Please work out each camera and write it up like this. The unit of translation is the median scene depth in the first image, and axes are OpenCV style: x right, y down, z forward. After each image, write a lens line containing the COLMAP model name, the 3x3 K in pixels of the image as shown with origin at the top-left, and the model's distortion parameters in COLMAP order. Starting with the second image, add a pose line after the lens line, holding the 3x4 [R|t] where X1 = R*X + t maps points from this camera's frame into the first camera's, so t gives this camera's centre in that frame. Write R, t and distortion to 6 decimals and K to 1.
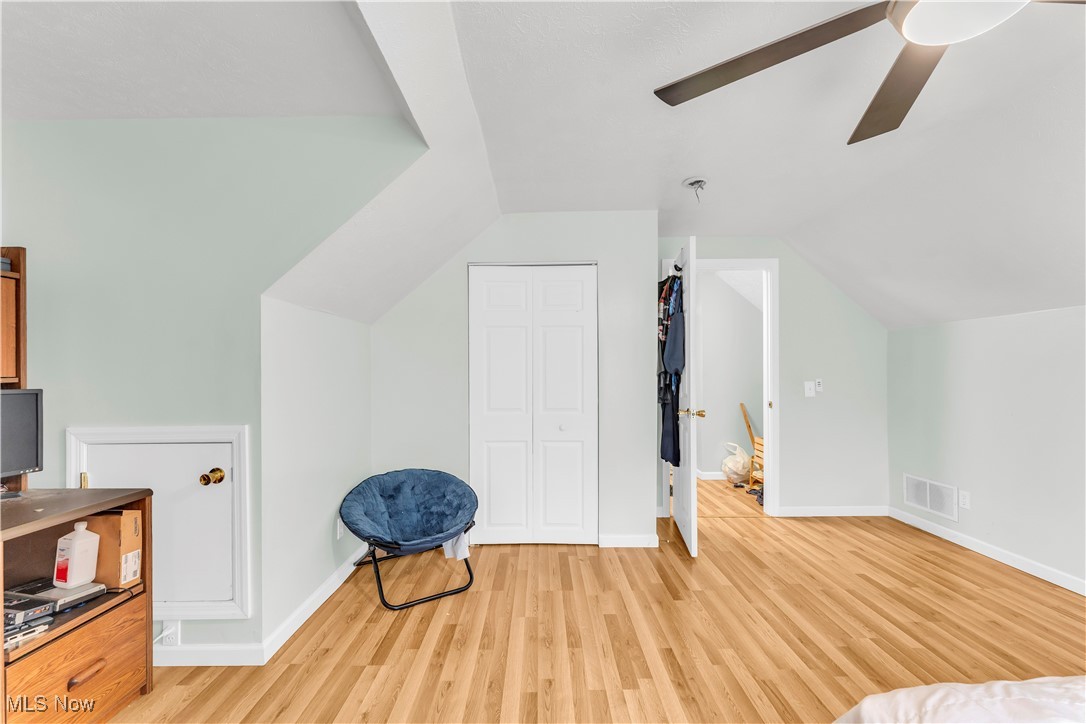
lens RADIAL K [[442.4, 0, 543.4], [0, 442.4, 368.8], [0, 0, 1]] dist [-0.001230, -0.000165]
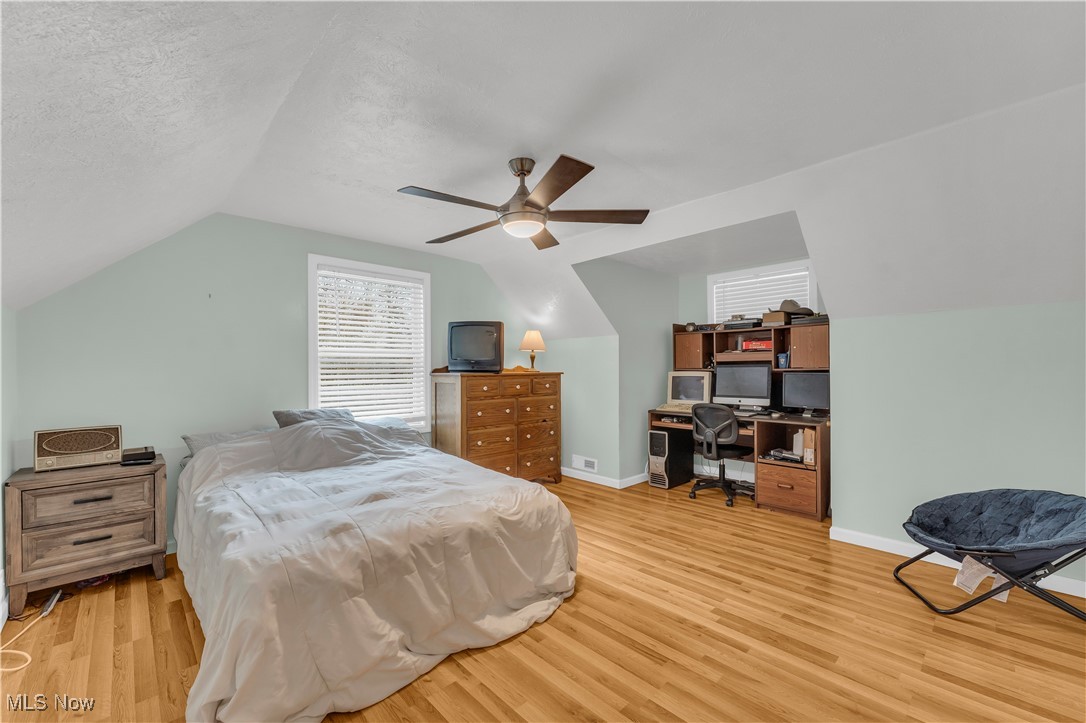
lens RADIAL K [[442.4, 0, 541.3], [0, 442.4, 365.3], [0, 0, 1]] dist [-0.001230, -0.000165]
pose [[-0.720133, 0.004717, -0.693820, 1.366634], [0.012560, 0.999902, -0.006238, 0.000741], [0.693723, -0.013207, -0.720121, 1.486332]]
